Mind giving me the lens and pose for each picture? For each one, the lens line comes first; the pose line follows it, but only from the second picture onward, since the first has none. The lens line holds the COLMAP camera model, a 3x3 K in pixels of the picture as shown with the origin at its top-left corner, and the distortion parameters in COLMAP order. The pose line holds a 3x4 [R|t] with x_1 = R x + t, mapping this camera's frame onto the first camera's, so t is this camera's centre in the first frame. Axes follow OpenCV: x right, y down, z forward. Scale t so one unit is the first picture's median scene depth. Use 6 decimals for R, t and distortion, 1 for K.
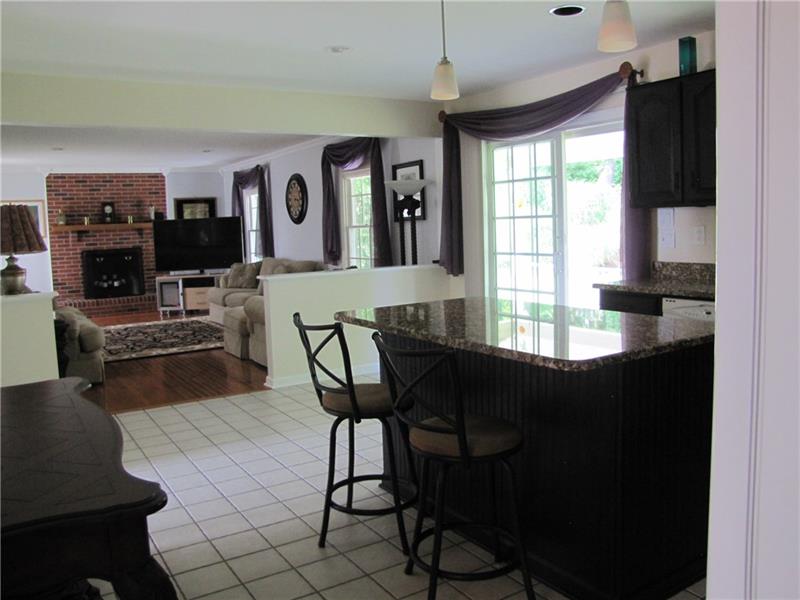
lens RADIAL K [[662.8, 0, 400.5], [0, 662.8, 287.4], [0, 0, 1]] dist [-0.169940, 0.103954]
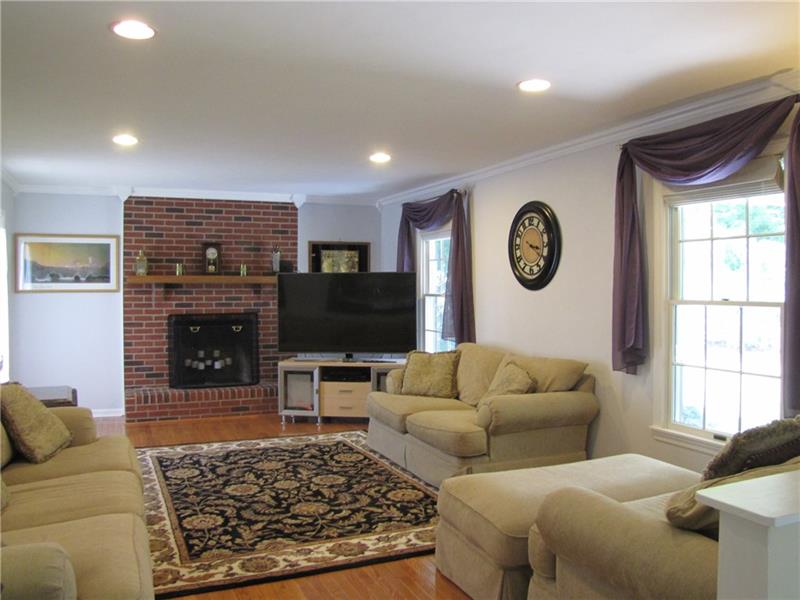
lens RADIAL K [[662.8, 0, 400.5], [0, 662.8, 287.4], [0, 0, 1]] dist [-0.169940, 0.103954]
pose [[0.987001, 0.033081, -0.157272, -0.159364], [-0.046793, 0.995341, -0.084300, -0.039720], [0.153751, 0.090563, 0.983951, 0.375969]]
